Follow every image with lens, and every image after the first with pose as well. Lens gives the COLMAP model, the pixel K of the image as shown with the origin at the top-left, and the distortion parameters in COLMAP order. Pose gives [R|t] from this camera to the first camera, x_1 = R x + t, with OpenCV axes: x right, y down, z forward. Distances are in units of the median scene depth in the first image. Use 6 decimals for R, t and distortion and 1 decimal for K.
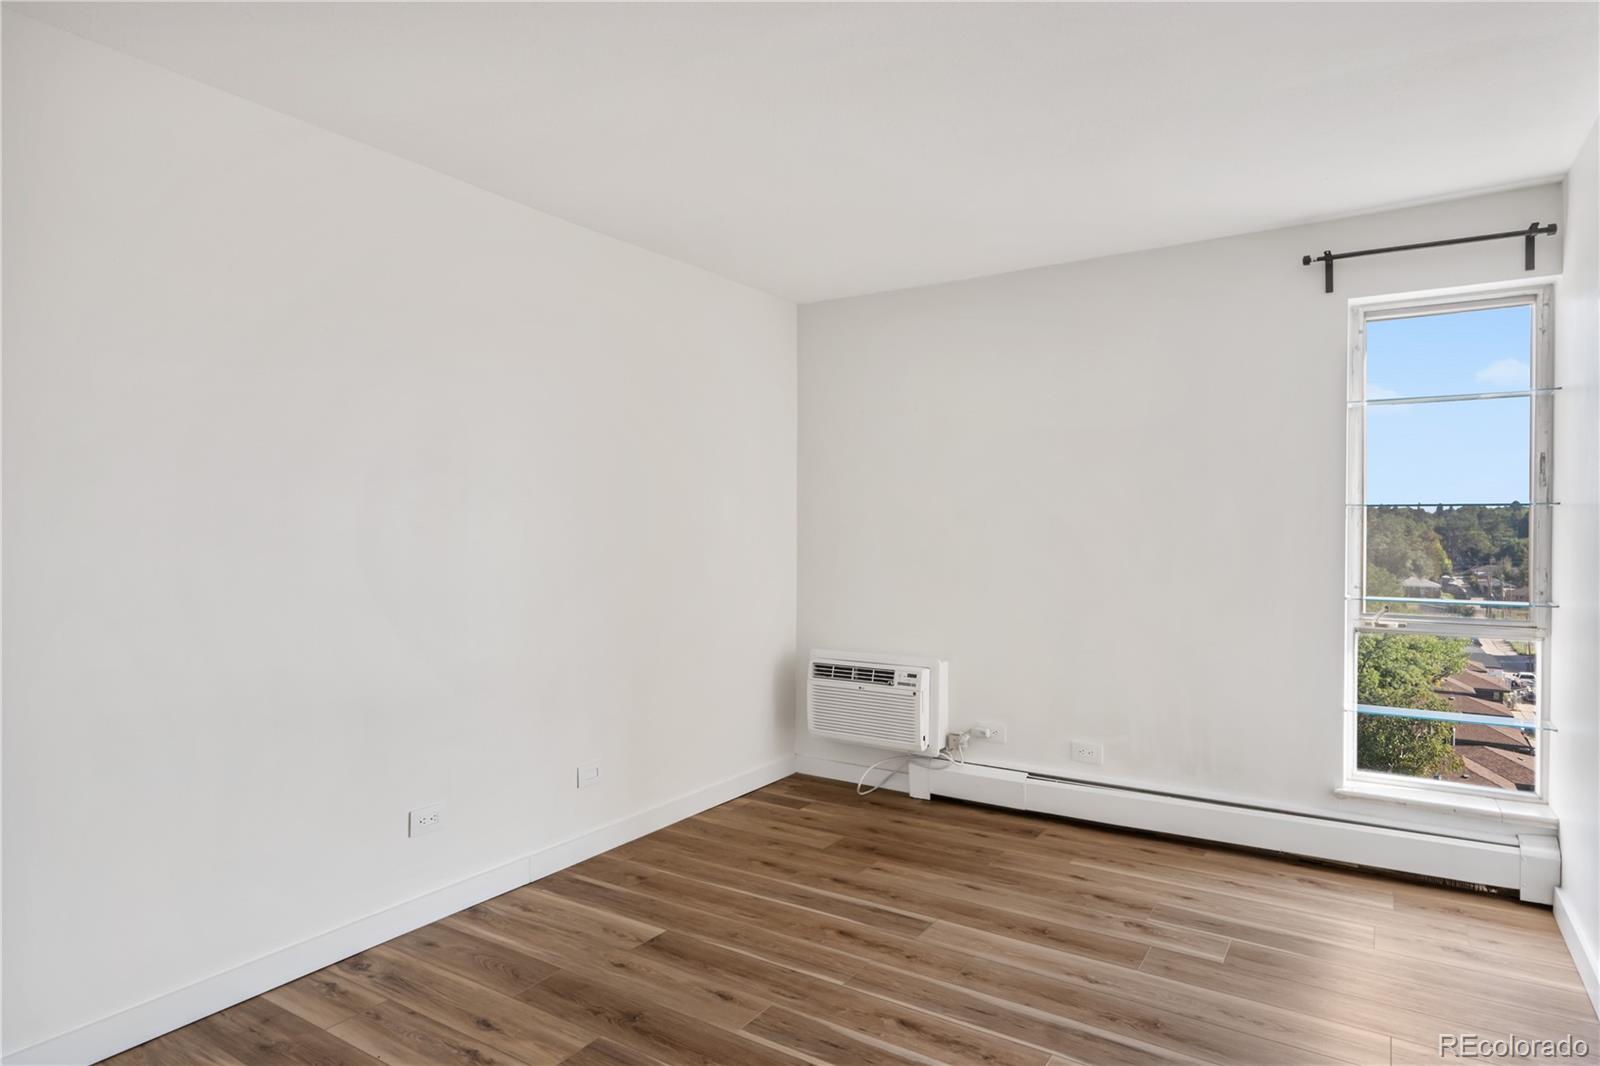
lens RADIAL K [[881.5, 0, 811.9], [0, 881.5, 527.3], [0, 0, 1]] dist [-0.008684, 0.002928]
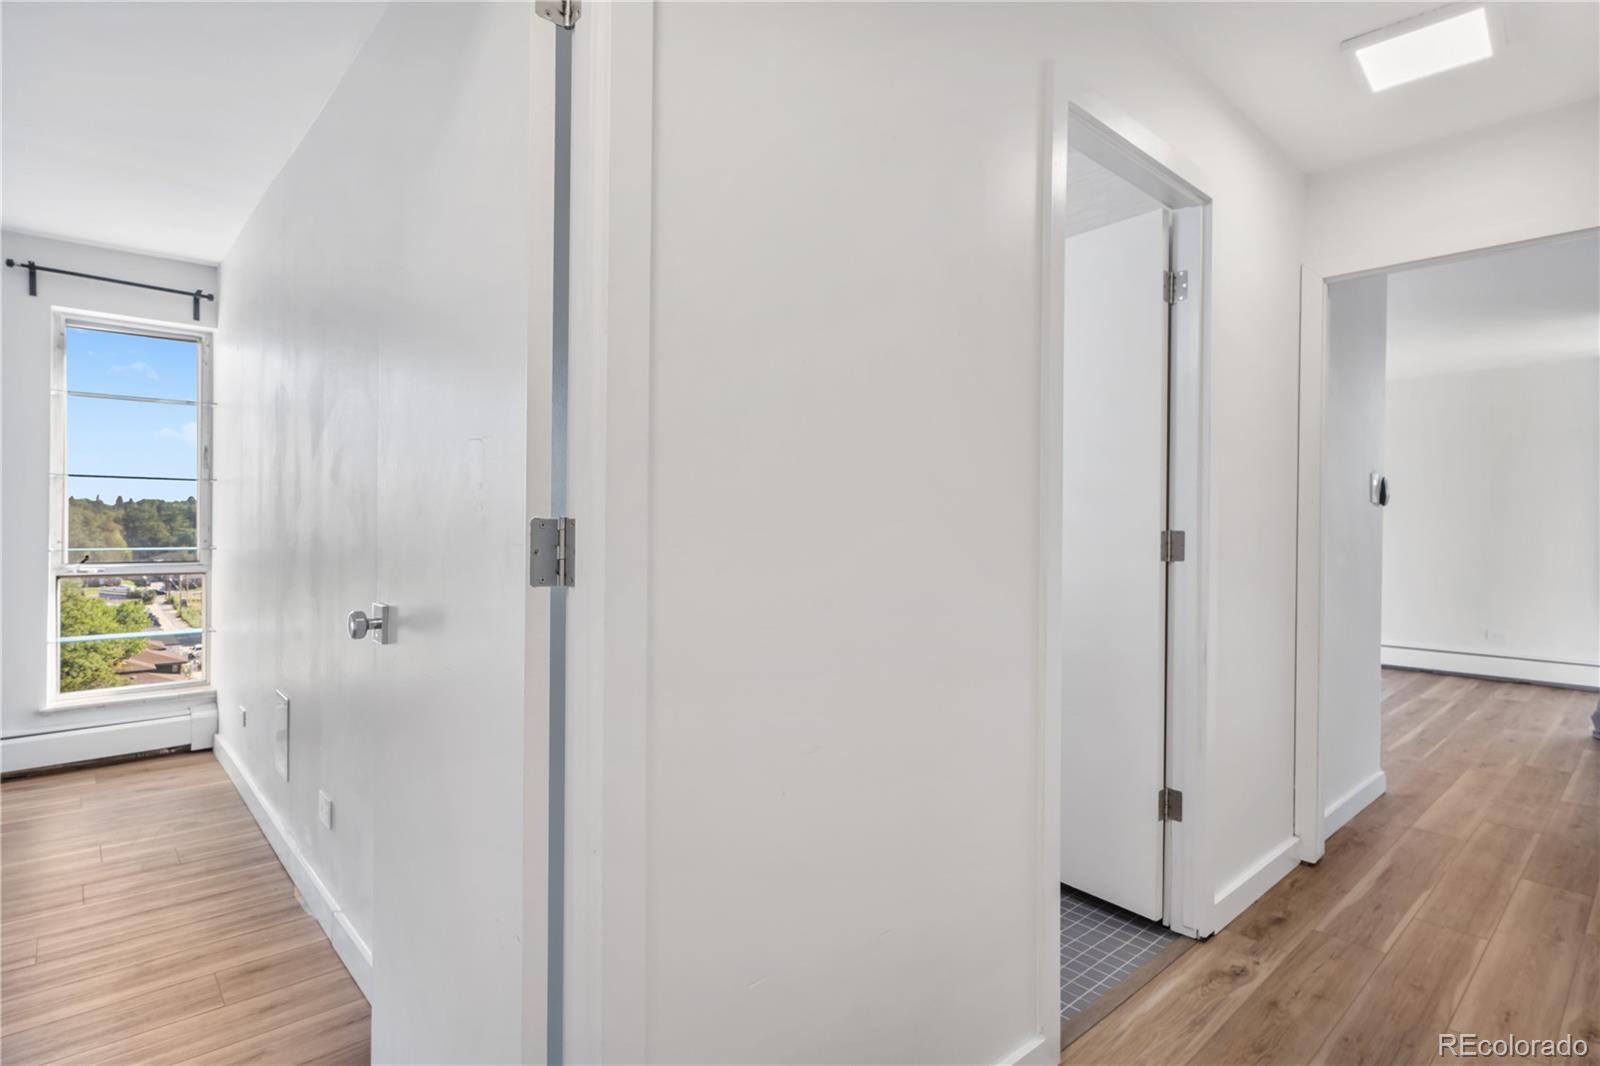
lens RADIAL K [[812.3, 0, 814.3], [0, 812.3, 529.7], [0, 0, 1]] dist [-0.000724, 0.000551]
pose [[0.238878, -0.006376, 0.971029, -0.229564], [-0.001853, 0.999974, 0.007022, 0.041568], [-0.971048, -0.003477, 0.238860, -0.295389]]
